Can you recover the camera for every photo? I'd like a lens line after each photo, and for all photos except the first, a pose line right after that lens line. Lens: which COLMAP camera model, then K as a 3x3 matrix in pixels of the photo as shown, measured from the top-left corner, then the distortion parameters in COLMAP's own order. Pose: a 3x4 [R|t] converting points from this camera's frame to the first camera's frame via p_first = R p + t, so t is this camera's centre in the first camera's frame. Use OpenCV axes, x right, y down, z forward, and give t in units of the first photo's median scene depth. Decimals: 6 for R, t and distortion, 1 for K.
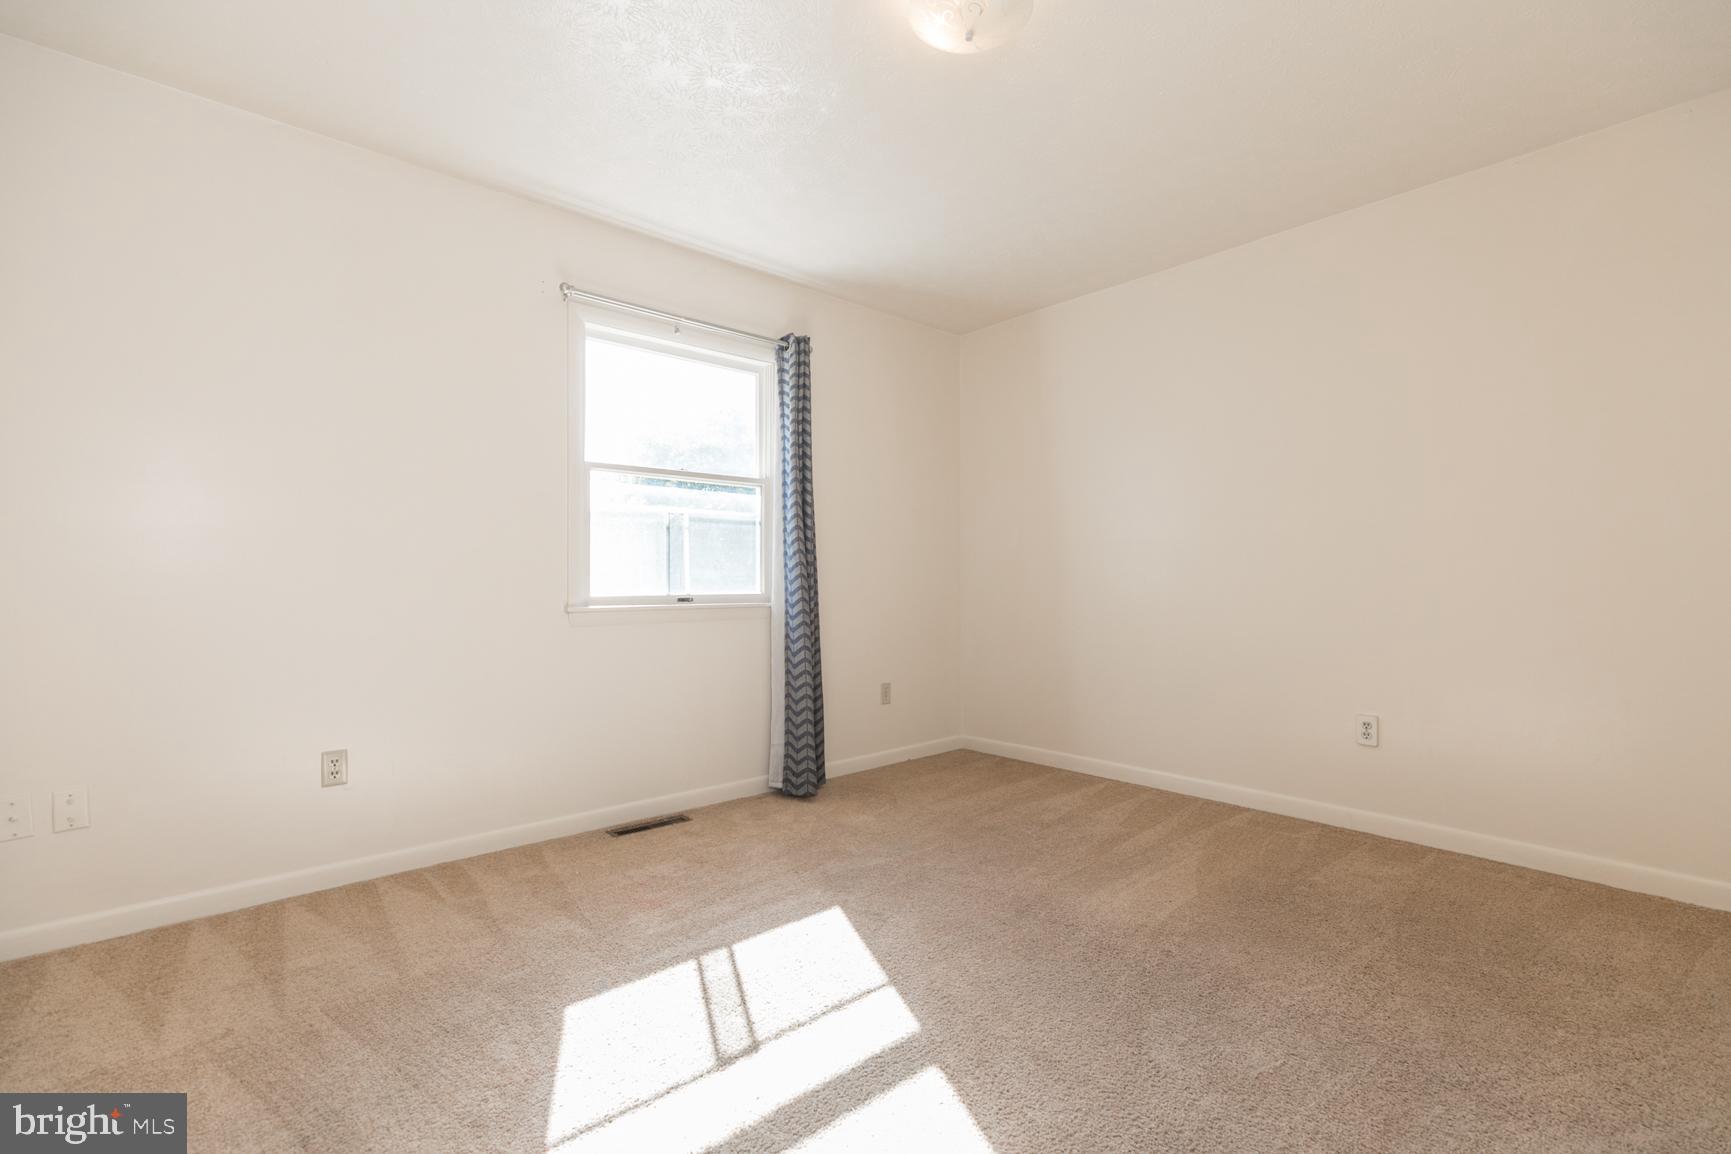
lens RADIAL K [[784.7, 0, 870.3], [0, 784.7, 575.7], [0, 0, 1]] dist [0.006416, 0.000382]
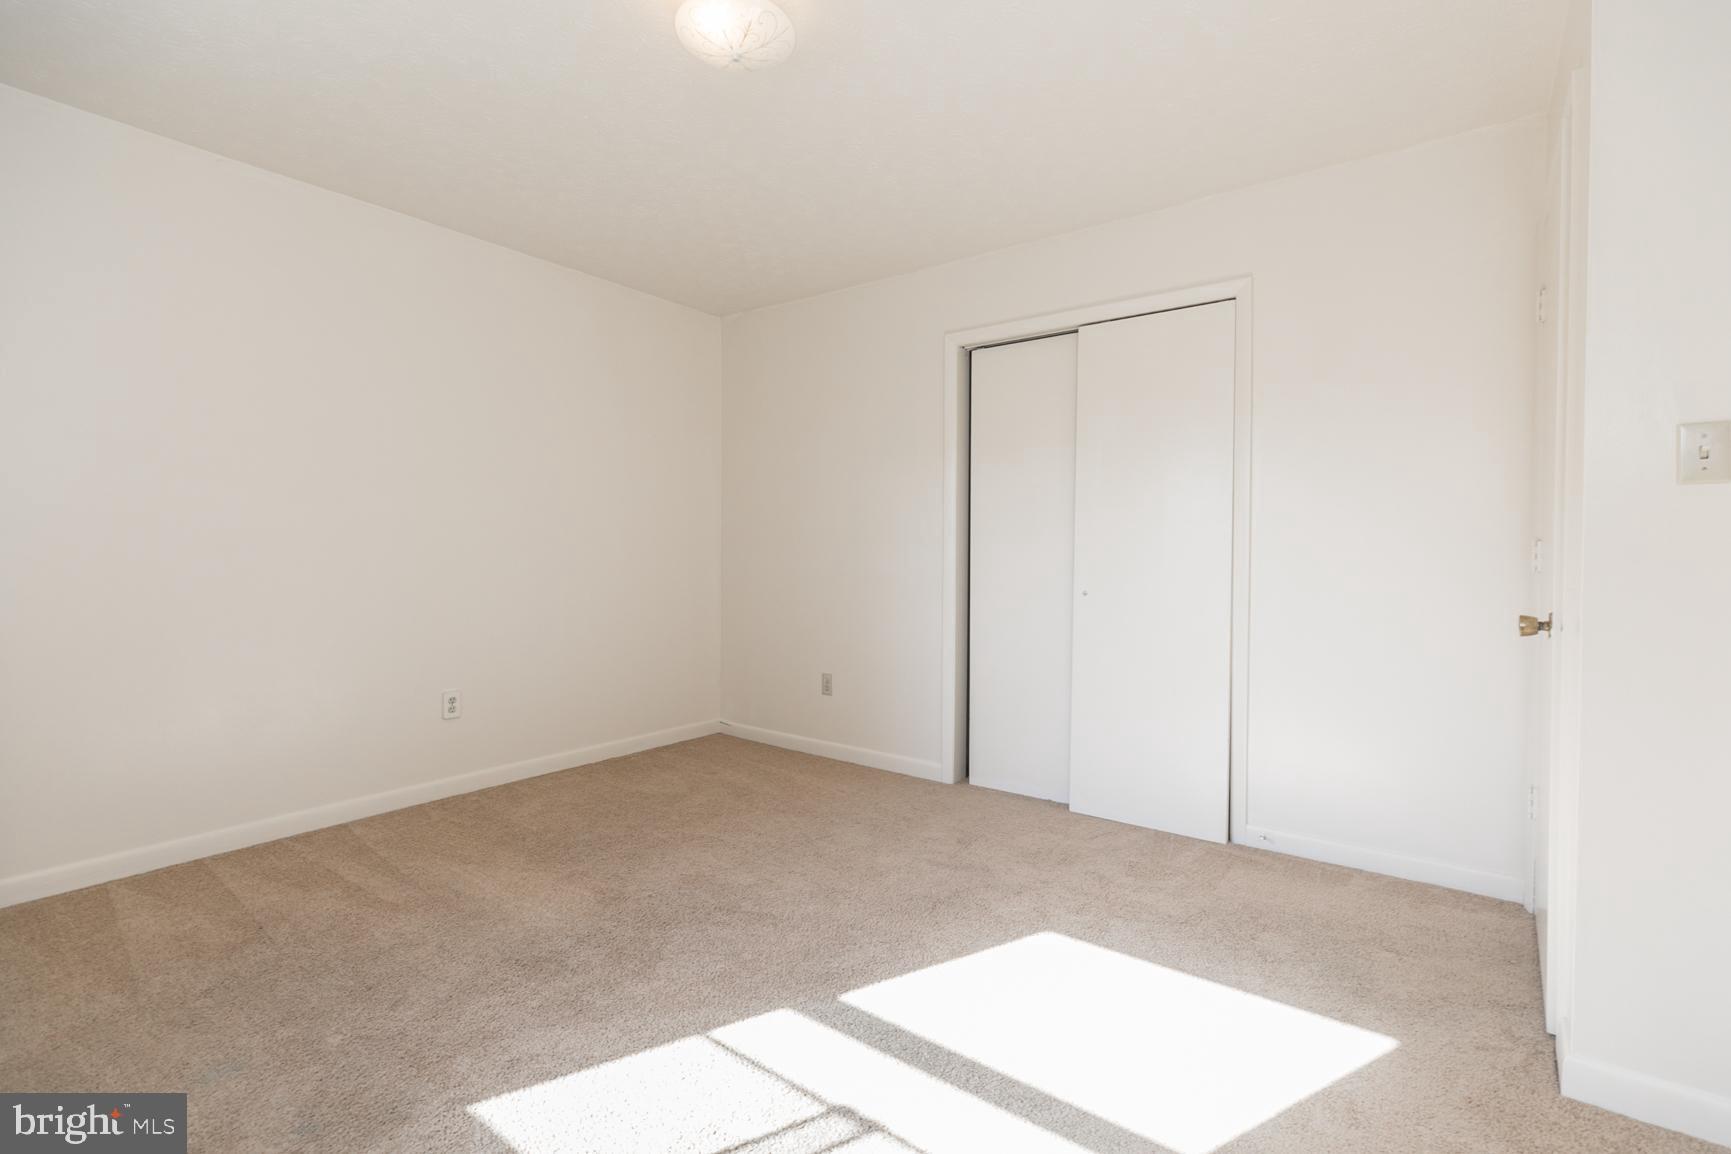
lens RADIAL K [[784.7, 0, 870.3], [0, 784.7, 575.7], [0, 0, 1]] dist [0.006416, 0.000382]
pose [[-0.184362, -0.027931, 0.982461, -0.844467], [0.008477, 0.999514, 0.030007, -0.019652], [-0.982822, 0.013860, -0.184035, 0.946790]]
